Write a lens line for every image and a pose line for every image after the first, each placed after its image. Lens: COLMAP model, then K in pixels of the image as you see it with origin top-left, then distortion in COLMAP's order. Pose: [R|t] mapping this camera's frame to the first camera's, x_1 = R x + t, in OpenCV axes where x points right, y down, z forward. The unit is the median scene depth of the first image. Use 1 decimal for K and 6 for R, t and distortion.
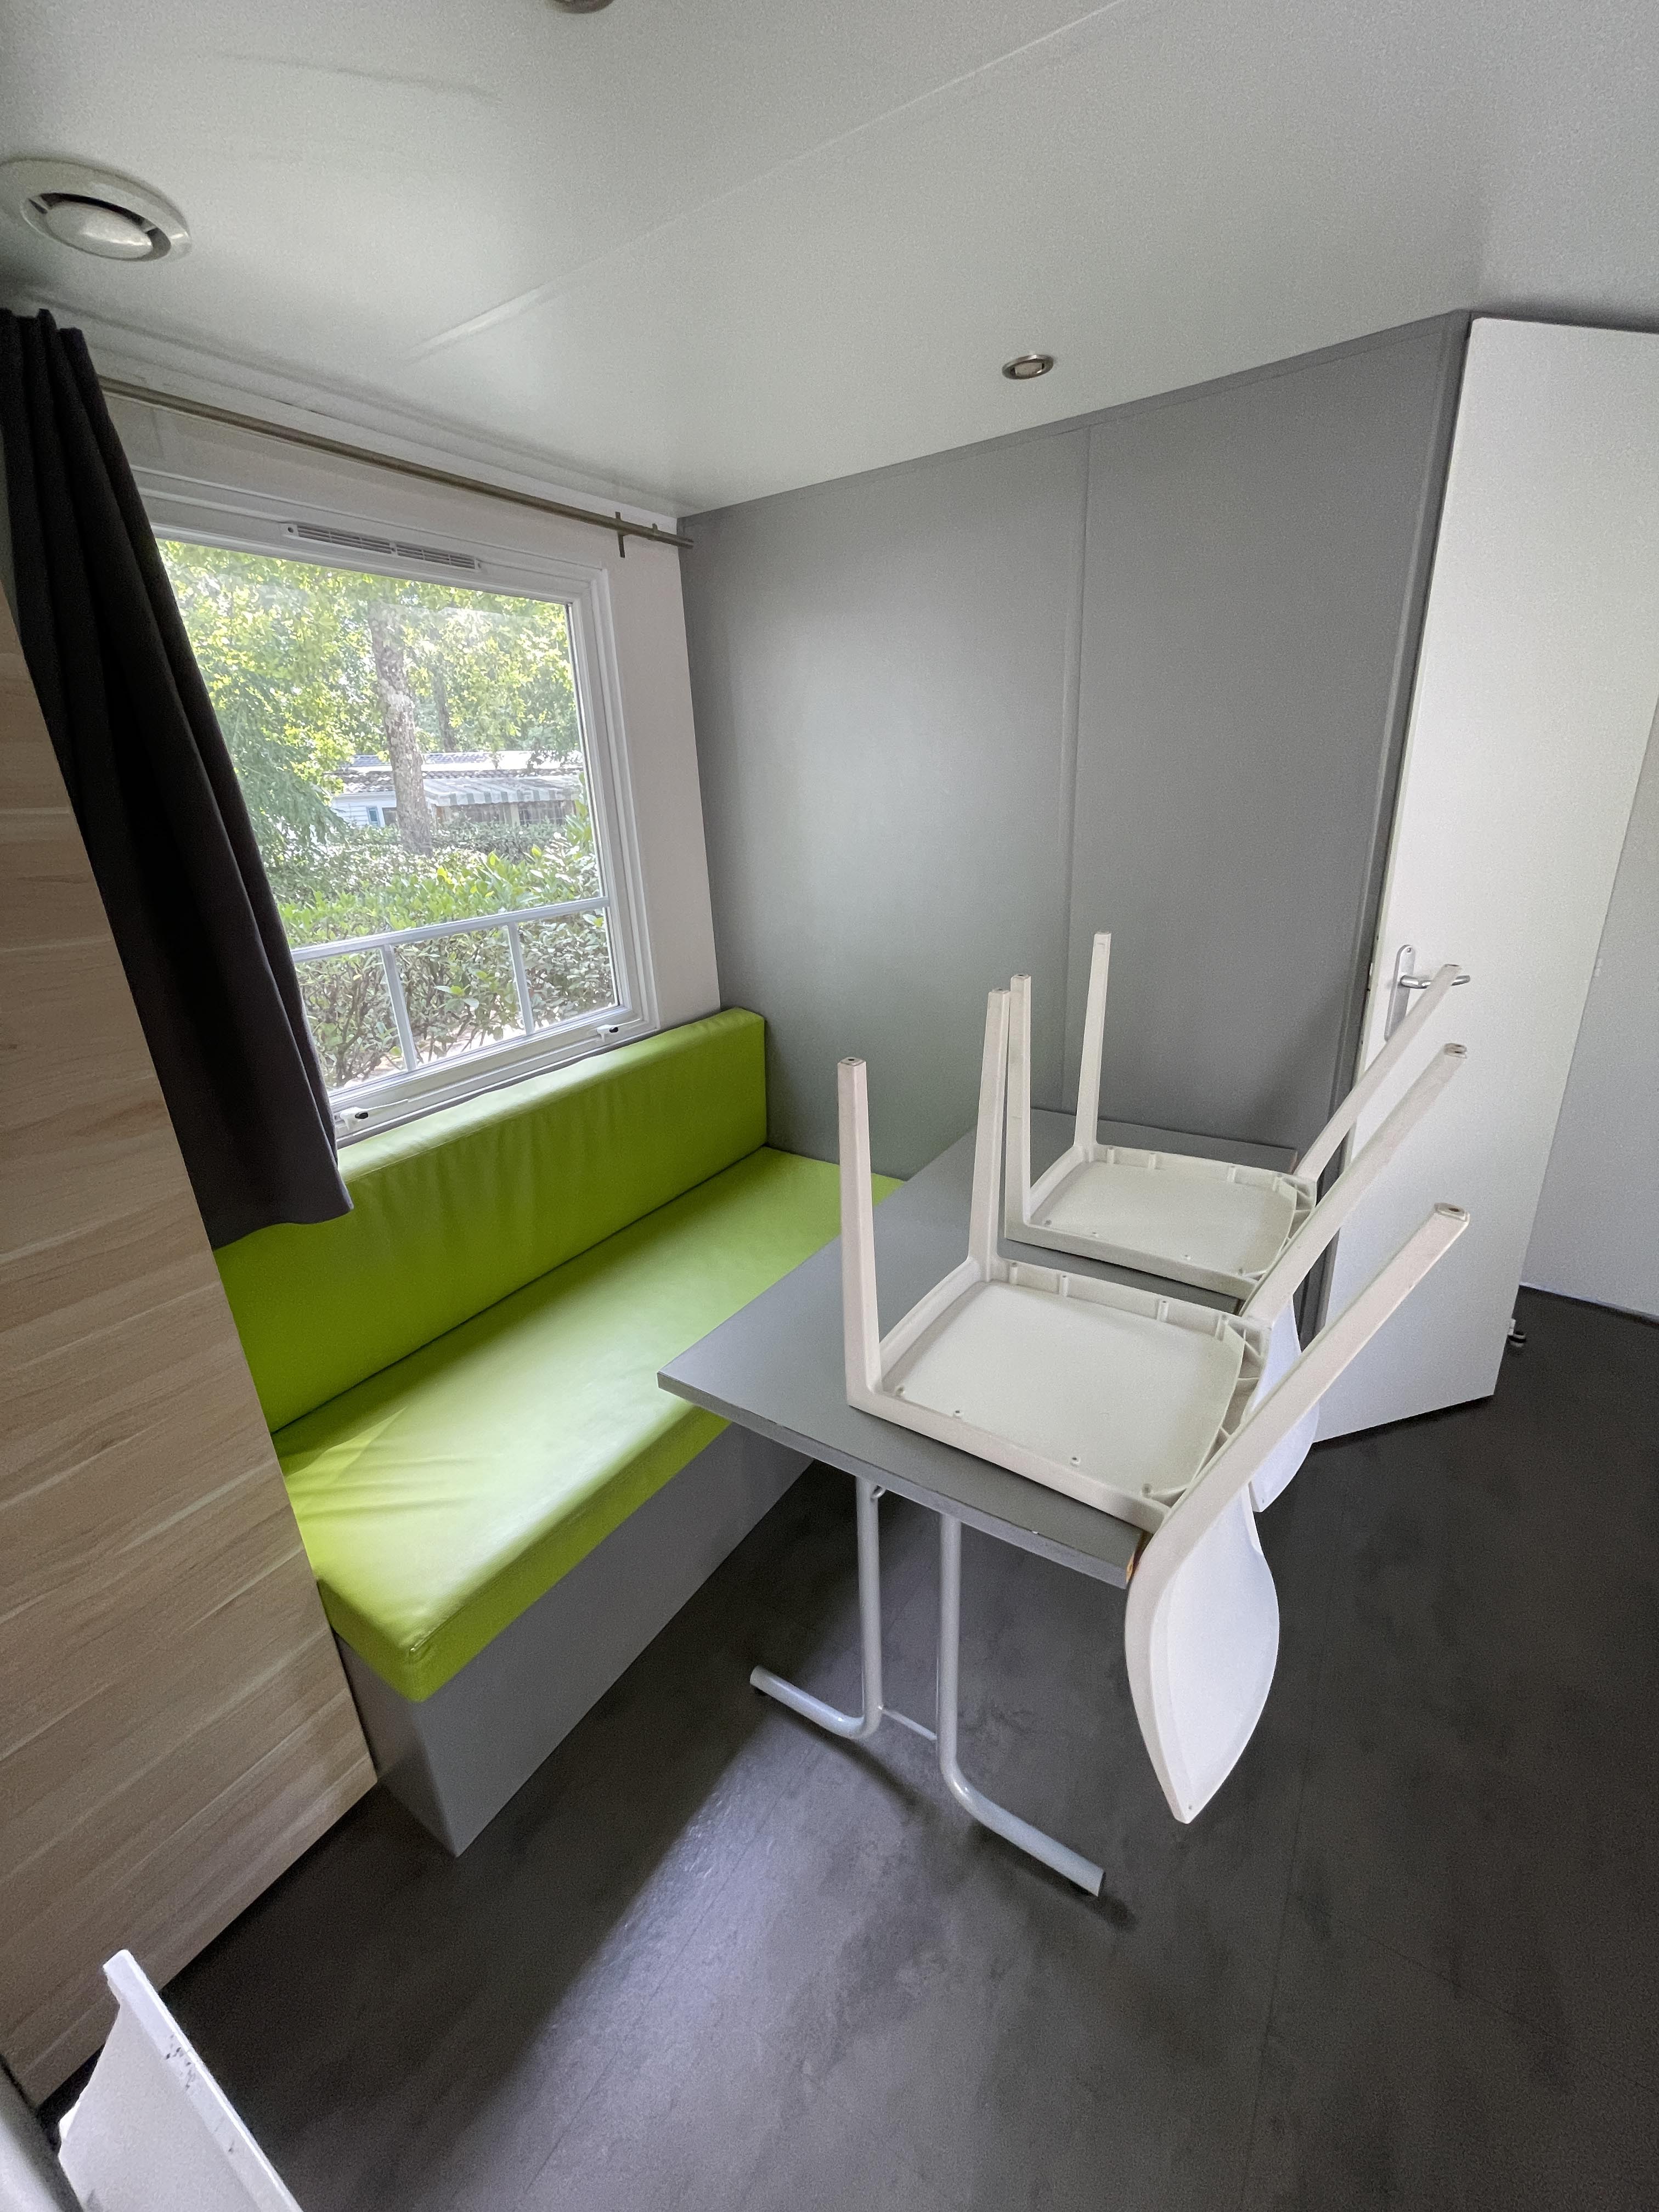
lens RADIAL K [[887.2, 0, 828.6], [0, 887.2, 1098.9], [0, 0, 1]] dist [-0.002775, -0.000650]
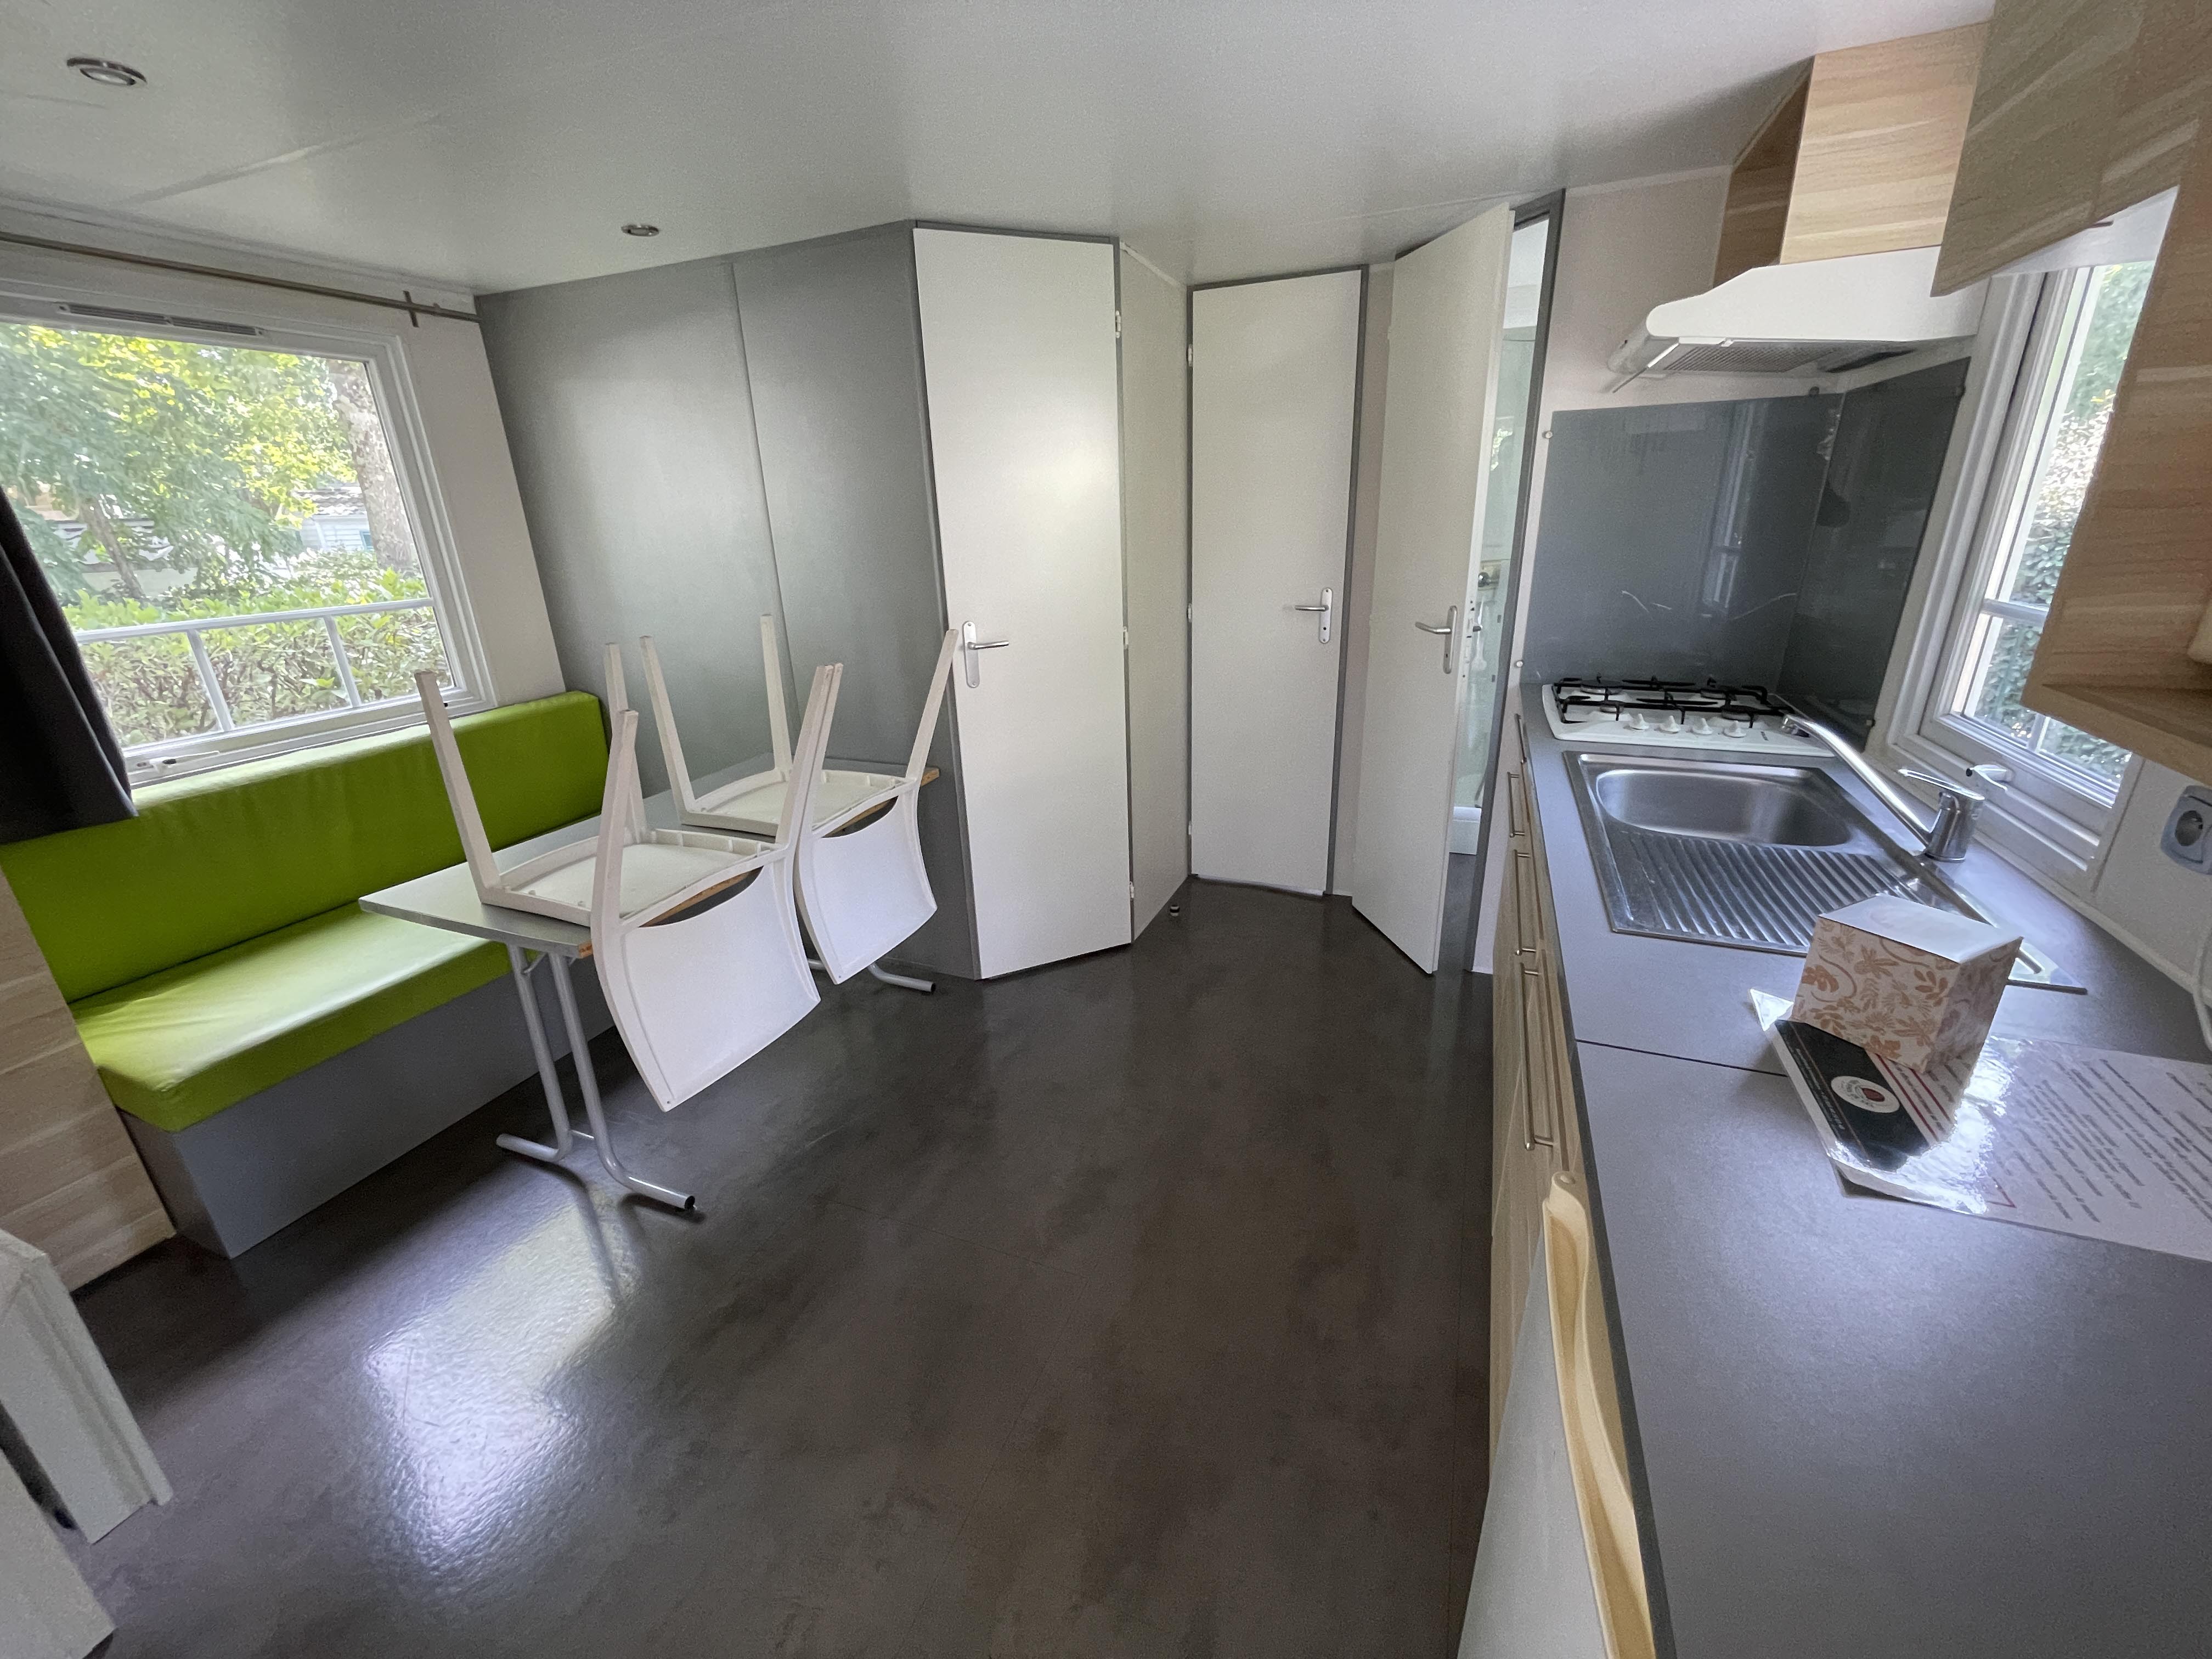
lens RADIAL K [[887.2, 0, 1109.6], [0, 887.2, 829.2], [0, 0, 1]] dist [-0.002775, -0.000650]
pose [[0.980676, -0.048754, 0.189467, 0.470496], [0.049201, 0.998786, 0.002346, 0.152548], [-0.189352, 0.007021, 0.981884, -0.427381]]
